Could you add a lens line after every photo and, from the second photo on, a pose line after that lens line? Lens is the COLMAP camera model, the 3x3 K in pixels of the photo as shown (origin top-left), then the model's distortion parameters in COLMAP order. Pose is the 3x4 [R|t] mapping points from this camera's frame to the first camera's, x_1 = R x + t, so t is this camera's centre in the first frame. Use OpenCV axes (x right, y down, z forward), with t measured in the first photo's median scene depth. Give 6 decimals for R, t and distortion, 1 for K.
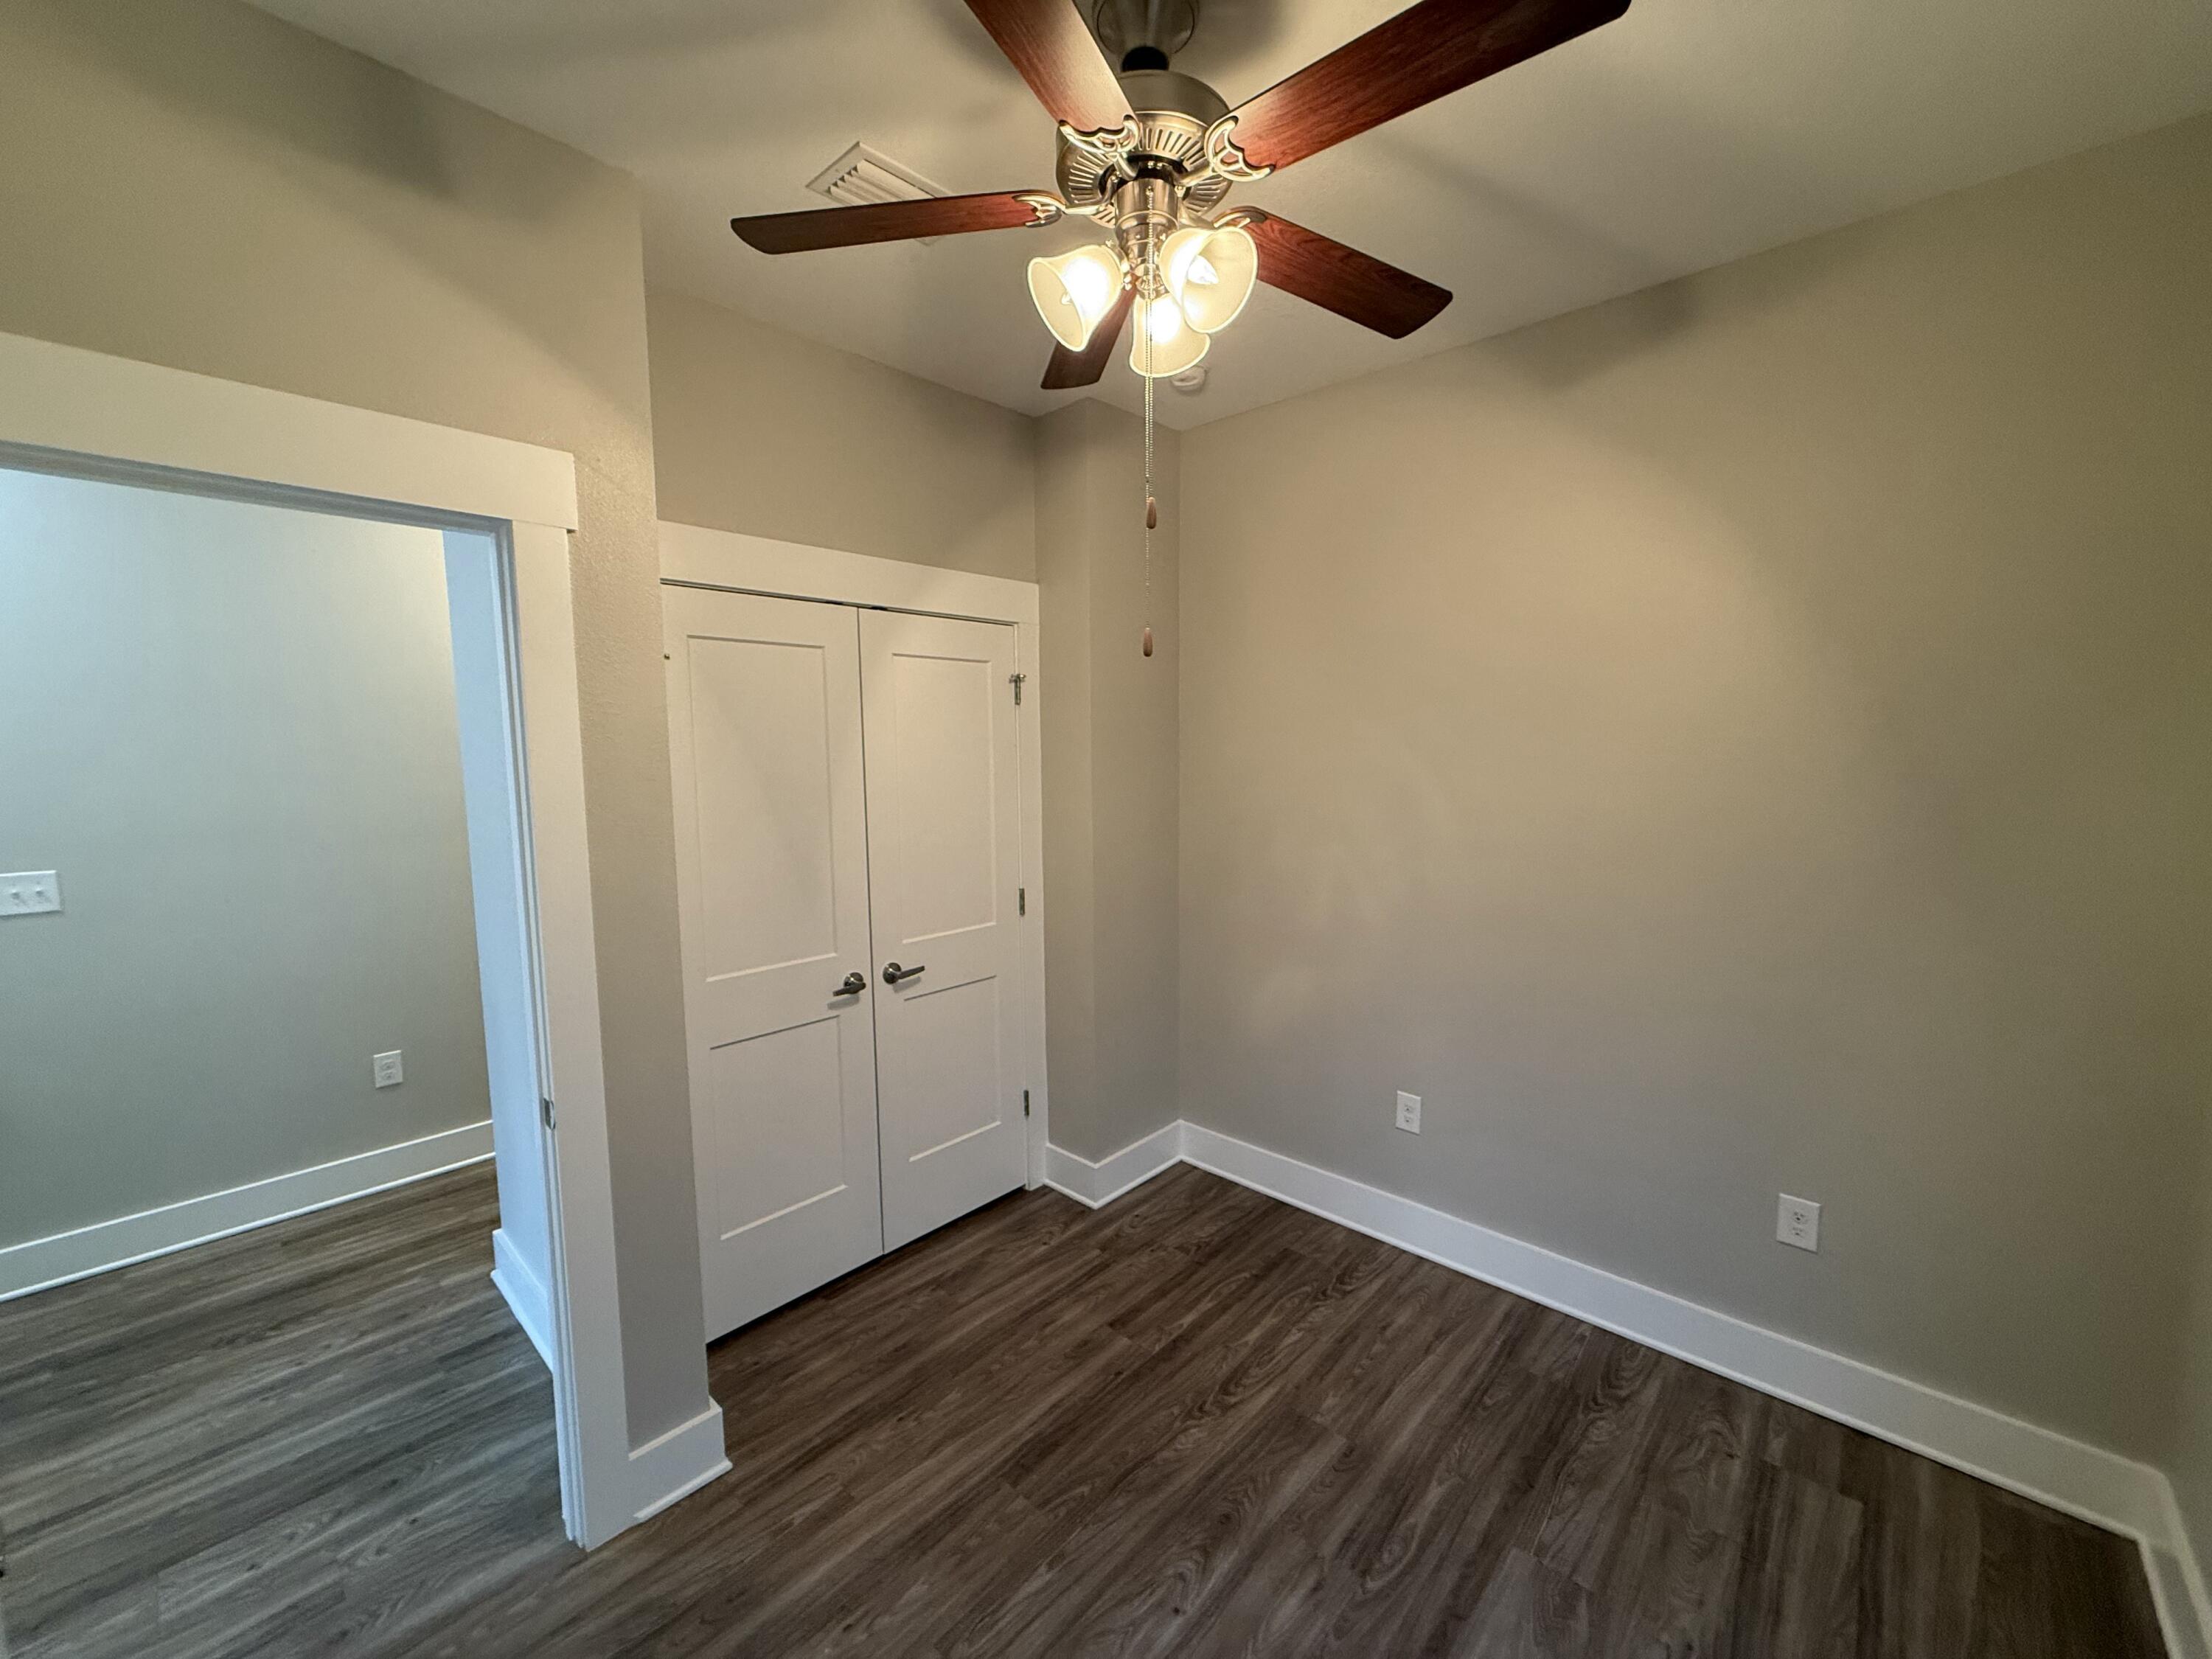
lens RADIAL K [[876.2, 0, 1100.9], [0, 876.2, 832.0], [0, 0, 1]] dist [0.002147, 0.000148]
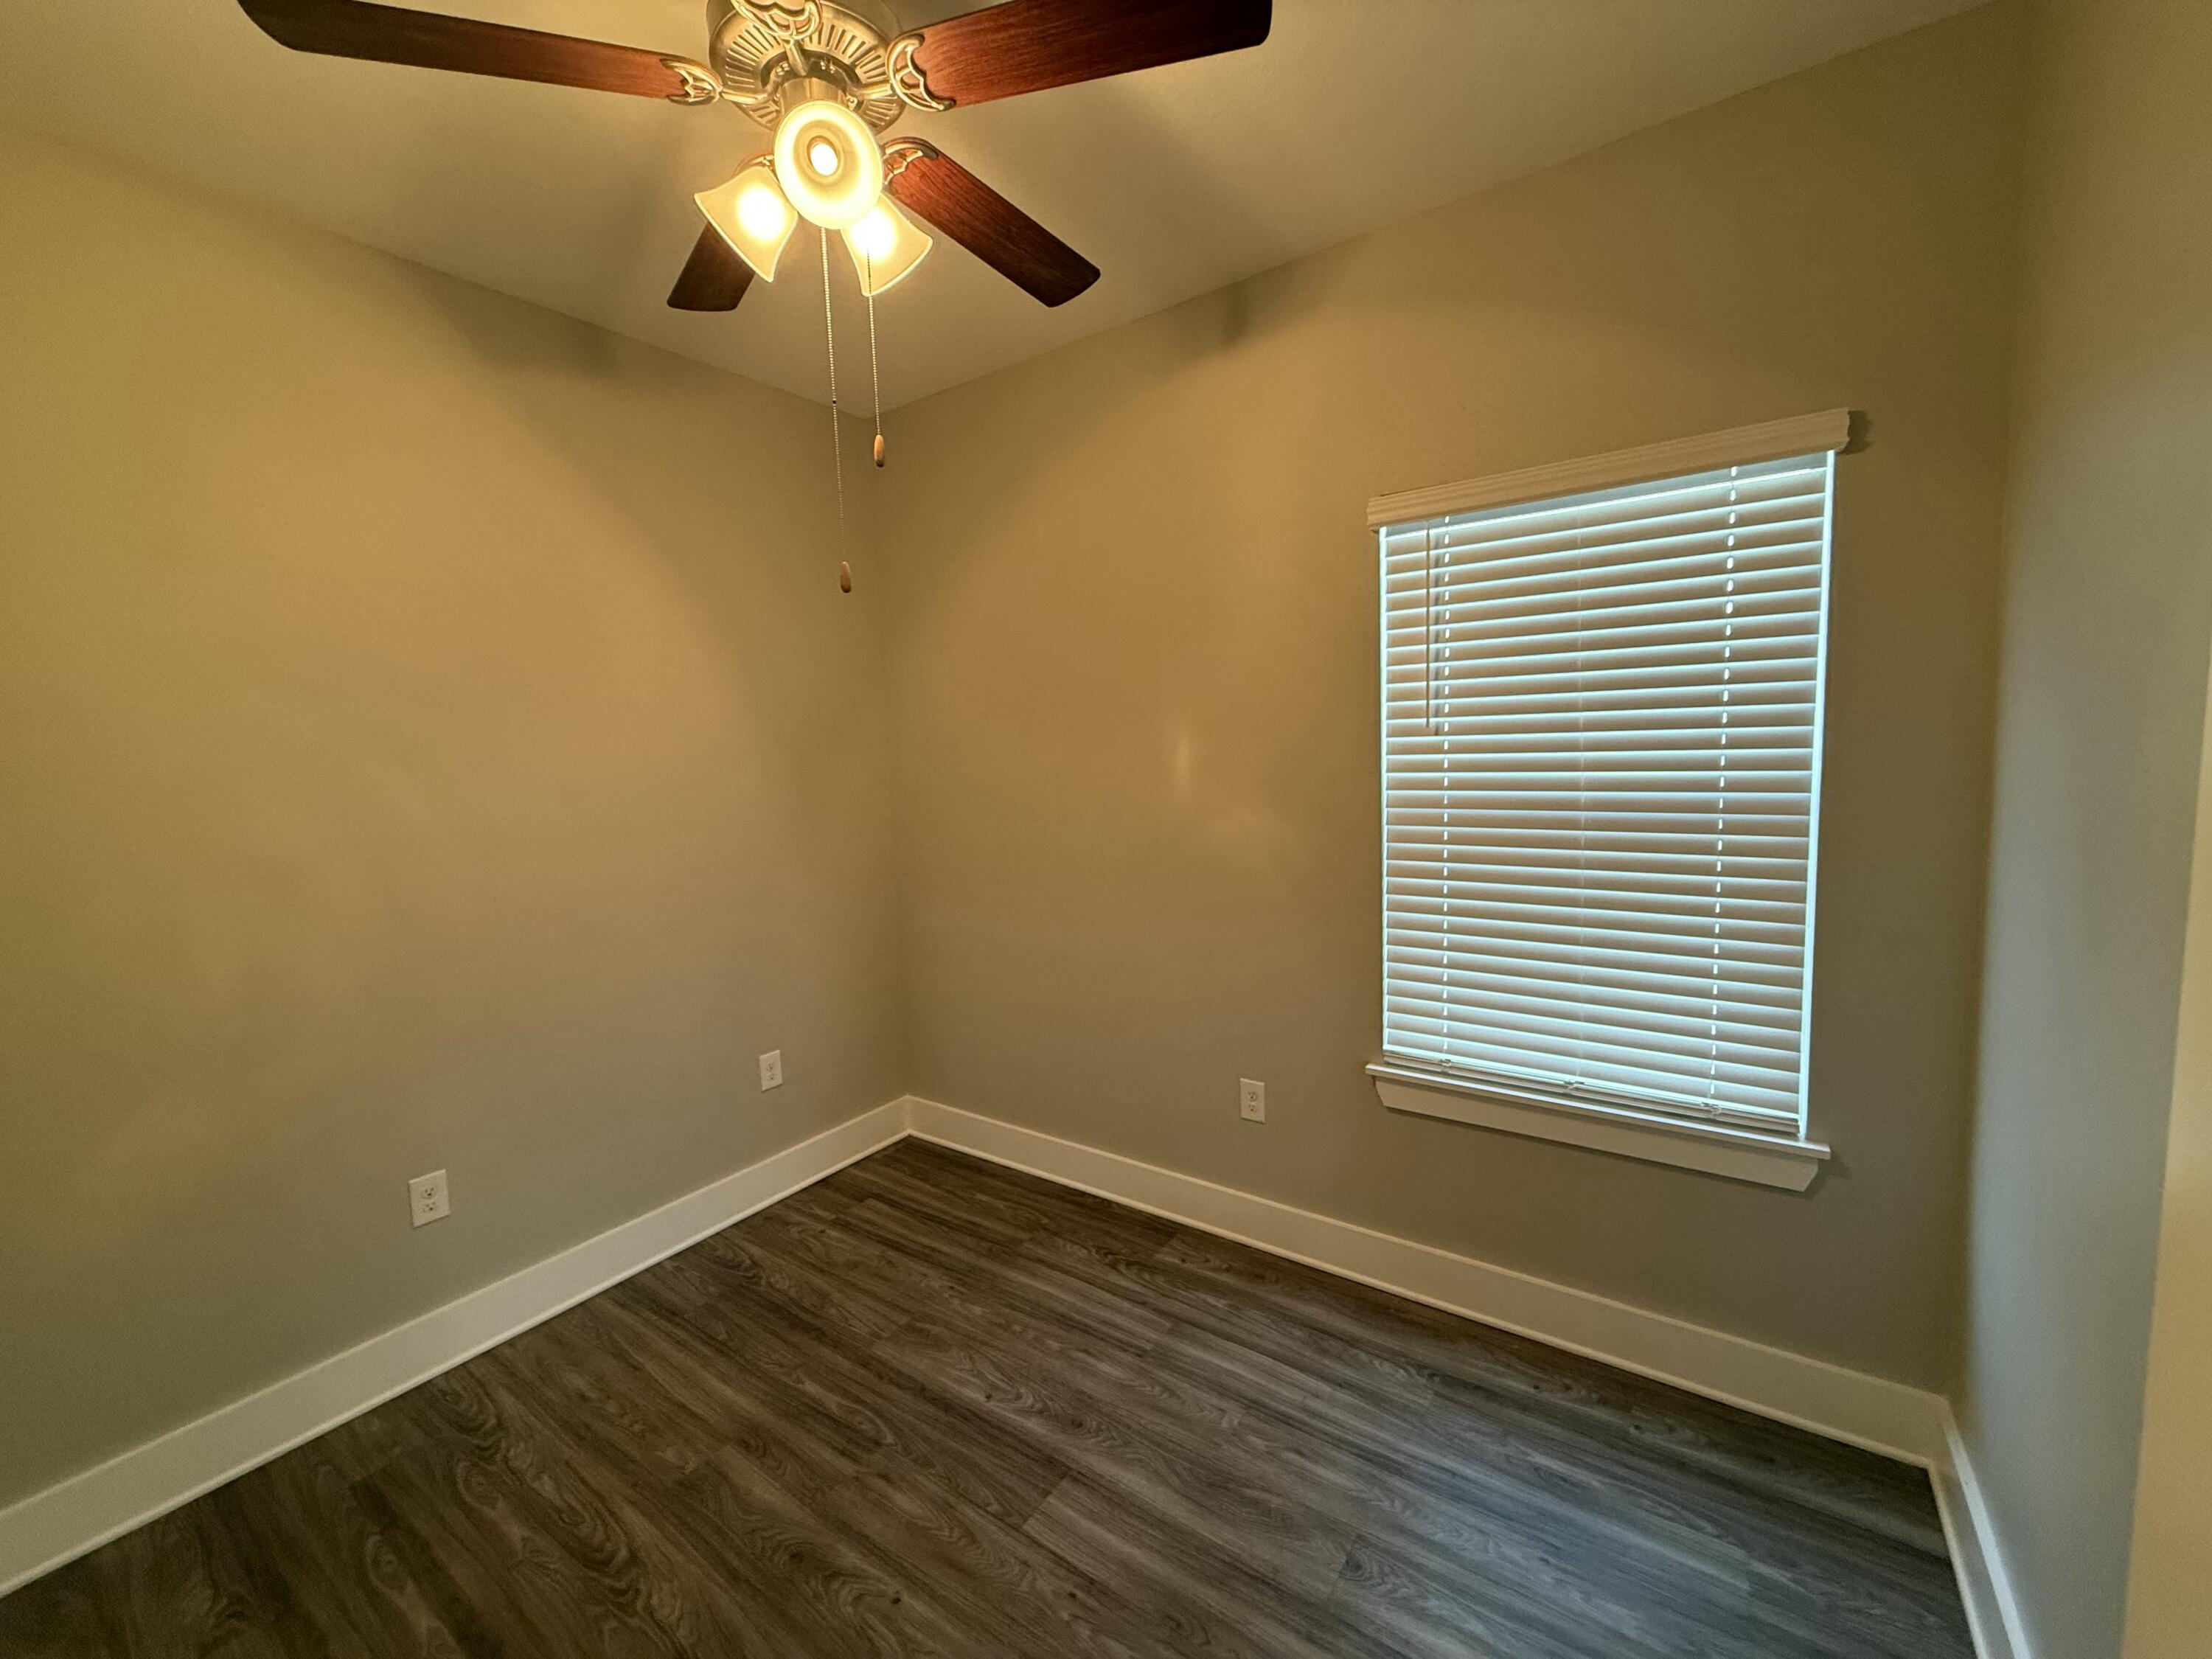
lens RADIAL K [[876.2, 0, 1100.9], [0, 876.2, 832.0], [0, 0, 1]] dist [0.002147, 0.000148]
pose [[-0.132294, -0.086162, 0.987459, -0.679166], [0.137066, 0.985054, 0.104316, -0.005395], [-0.981688, 0.149147, -0.118506, 0.639884]]
